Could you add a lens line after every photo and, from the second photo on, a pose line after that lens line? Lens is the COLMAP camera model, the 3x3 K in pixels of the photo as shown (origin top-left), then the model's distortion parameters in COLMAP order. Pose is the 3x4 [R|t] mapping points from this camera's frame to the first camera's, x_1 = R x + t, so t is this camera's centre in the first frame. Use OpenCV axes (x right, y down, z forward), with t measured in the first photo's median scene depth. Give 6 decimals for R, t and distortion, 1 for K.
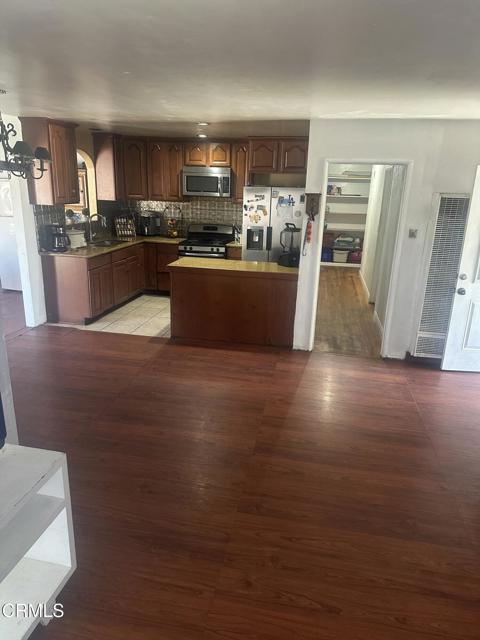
lens RADIAL K [[447.0, 0, 239.0], [0, 447.0, 322.9], [0, 0, 1]] dist [0.060898, -0.005068]
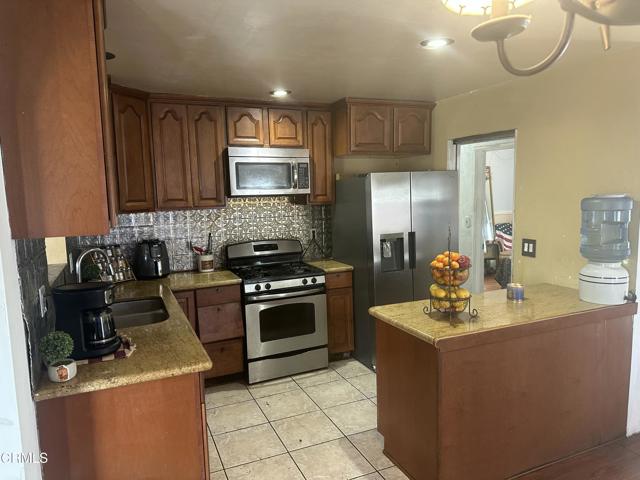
lens RADIAL K [[447.0, 0, 319.6], [0, 447.0, 241.7], [0, 0, 1]] dist [0.060898, -0.005068]
pose [[0.821271, -0.117616, 0.558284, -0.386013], [0.218071, 0.968935, -0.116666, -0.154043], [-0.527219, 0.217560, 0.821406, 0.544696]]
